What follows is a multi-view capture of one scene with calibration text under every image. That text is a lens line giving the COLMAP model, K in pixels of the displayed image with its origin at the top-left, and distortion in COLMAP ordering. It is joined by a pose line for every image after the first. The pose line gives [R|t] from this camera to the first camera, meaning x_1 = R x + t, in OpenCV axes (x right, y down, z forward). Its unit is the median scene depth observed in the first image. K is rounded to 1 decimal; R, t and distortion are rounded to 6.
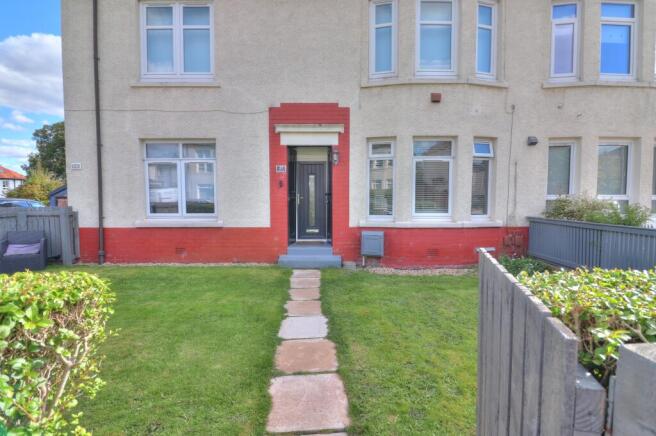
lens RADIAL K [[307.1, 0, 328.2], [0, 307.1, 217.8], [0, 0, 1]] dist [-0.004431, -0.009622]
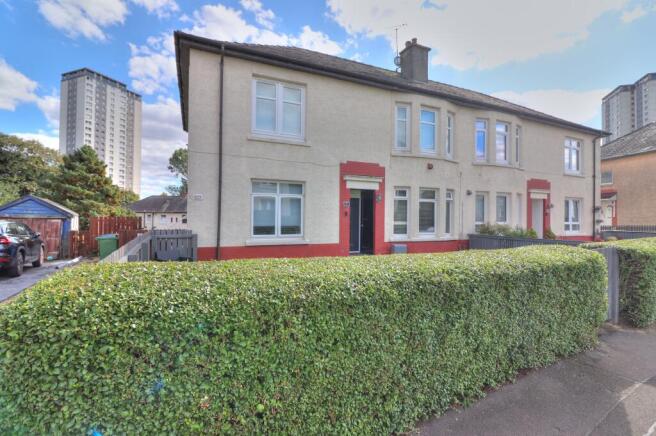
lens RADIAL K [[307.1, 0, 326.2], [0, 307.1, 222.8], [0, 0, 1]] dist [-0.004431, -0.009622]
pose [[0.917154, 0.002779, 0.398523, -0.849871], [0.019095, 0.998521, -0.050910, 0.006916], [-0.398075, 0.054302, 0.915744, -0.330414]]
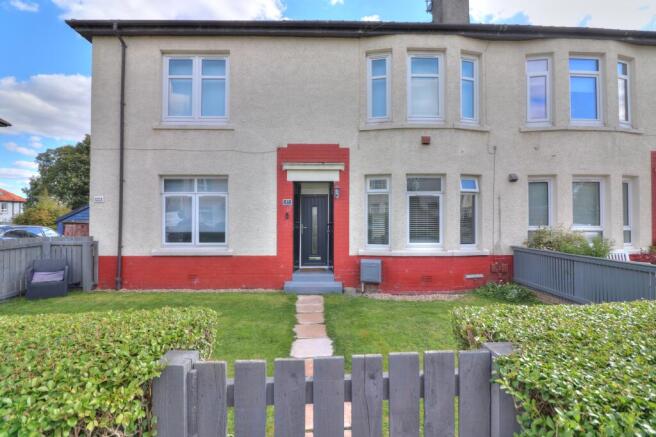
lens RADIAL K [[307.1, 0, 329.4], [0, 307.1, 218.3], [0, 0, 1]] dist [-0.004431, -0.009622]
pose [[0.999922, 0.001896, 0.012340, -0.016065], [-0.001022, 0.997515, -0.070453, -0.025418], [-0.012442, 0.070435, 0.997439, -0.096959]]
